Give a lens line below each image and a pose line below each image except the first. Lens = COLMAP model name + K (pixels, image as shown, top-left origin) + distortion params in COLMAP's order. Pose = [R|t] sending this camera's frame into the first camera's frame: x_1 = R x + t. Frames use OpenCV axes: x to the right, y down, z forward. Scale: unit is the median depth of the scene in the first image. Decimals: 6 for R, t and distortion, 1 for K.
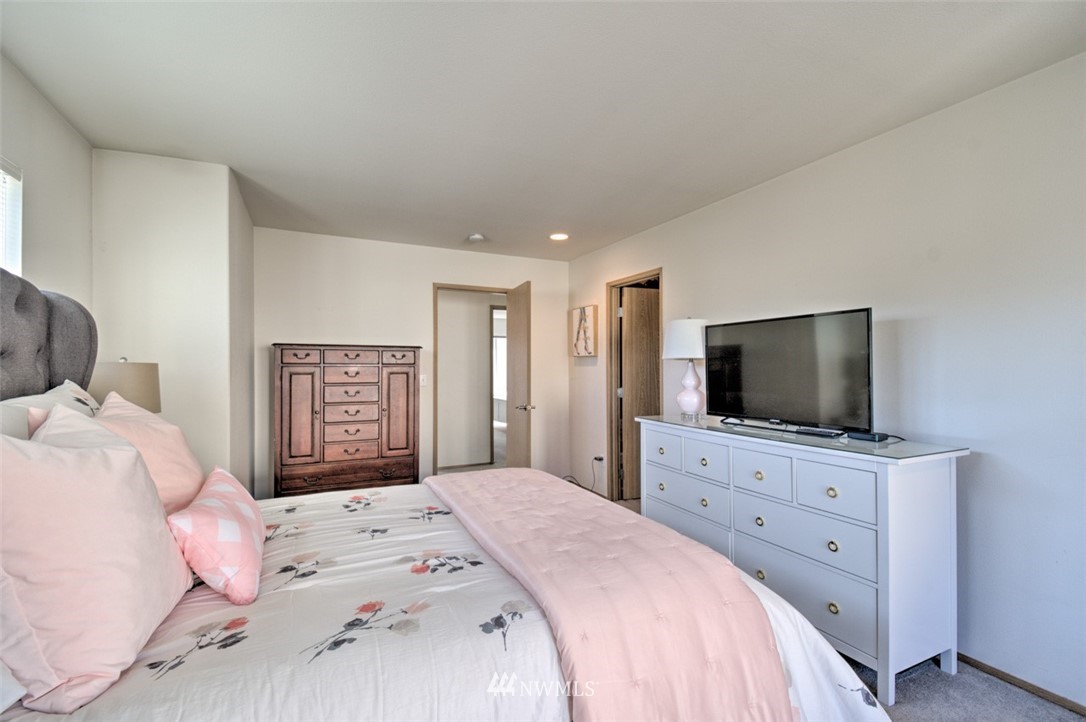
lens RADIAL K [[487.7, 0, 544.2], [0, 487.7, 364.7], [0, 0, 1]] dist [0.031958, -0.007137]
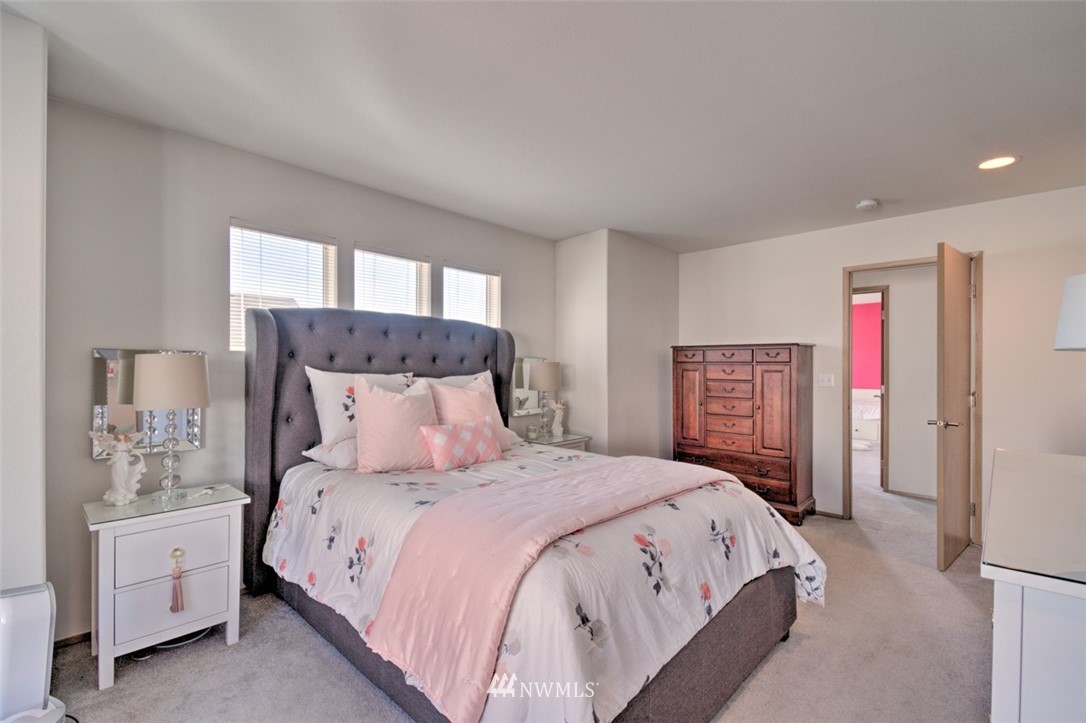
lens RADIAL K [[487.7, 0, 521.1], [0, 487.7, 363.8], [0, 0, 1]] dist [0.031958, -0.007137]
pose [[0.310254, -0.000511, -0.950654, 0.493148], [0.000059, 1.000000, -0.000518, 0.002338], [0.950654, 0.000105, 0.310254, 0.219805]]
